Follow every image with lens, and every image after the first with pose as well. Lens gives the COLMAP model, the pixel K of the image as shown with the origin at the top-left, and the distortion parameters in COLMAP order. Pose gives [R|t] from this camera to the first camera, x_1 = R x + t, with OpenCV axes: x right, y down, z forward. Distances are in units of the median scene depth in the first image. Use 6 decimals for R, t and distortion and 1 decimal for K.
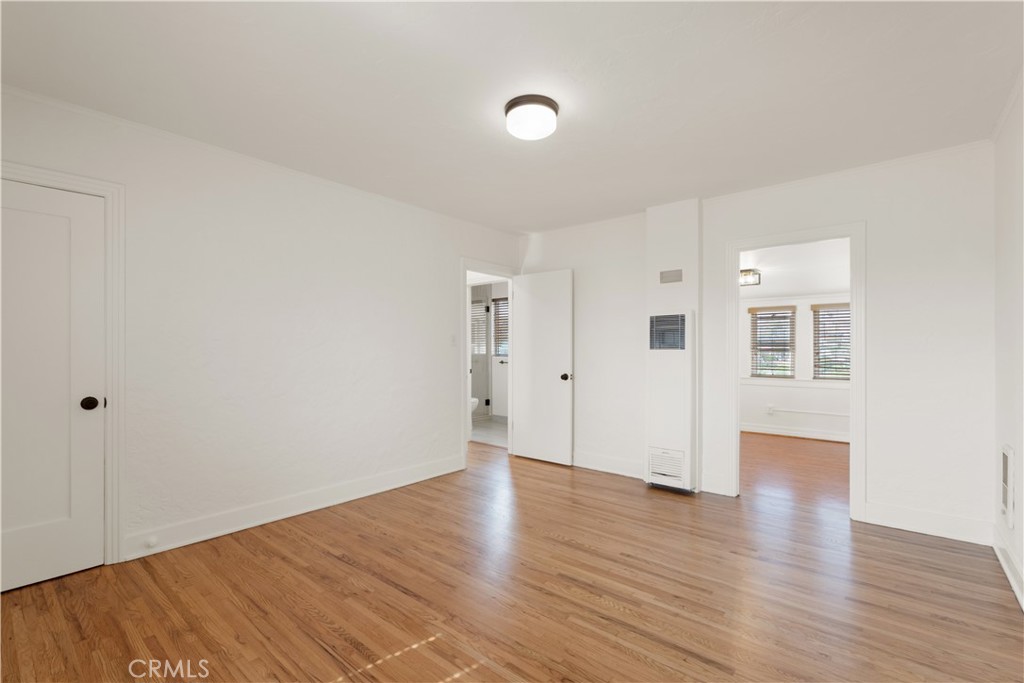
lens RADIAL K [[459.9, 0, 514.1], [0, 459.9, 346.4], [0, 0, 1]] dist [-0.000247, -0.000151]
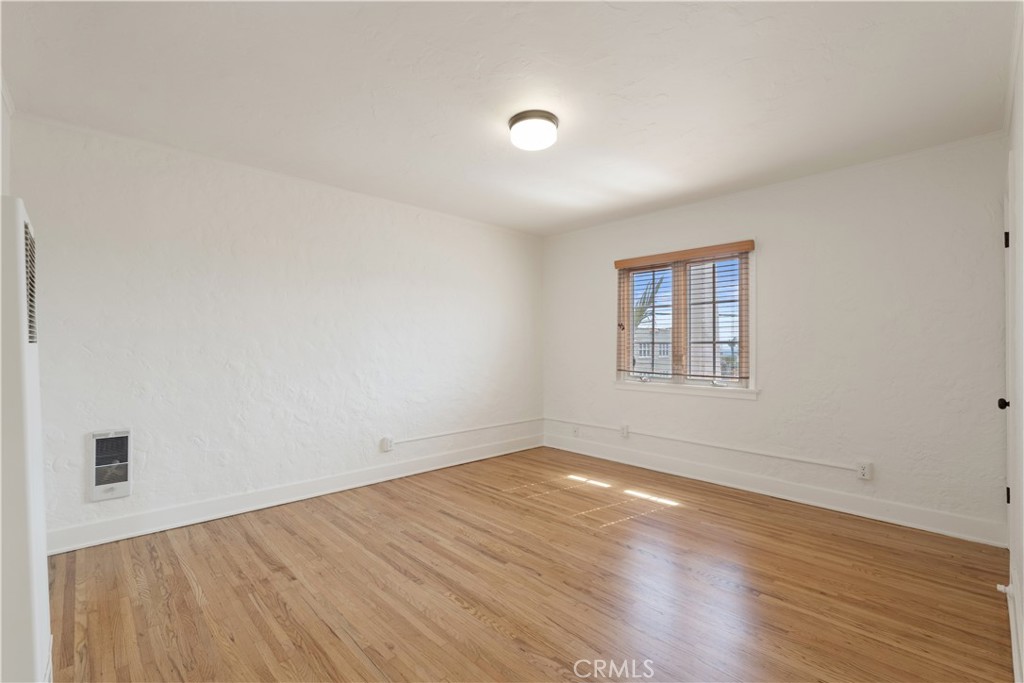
lens RADIAL K [[459.9, 0, 509.9], [0, 459.9, 346.3], [0, 0, 1]] dist [-0.000247, -0.000151]
pose [[-0.993525, -0.002007, 0.113596, -0.028963], [-0.002642, 0.999982, -0.005440, 0.015959], [-0.113583, -0.005705, -0.993512, 2.074470]]
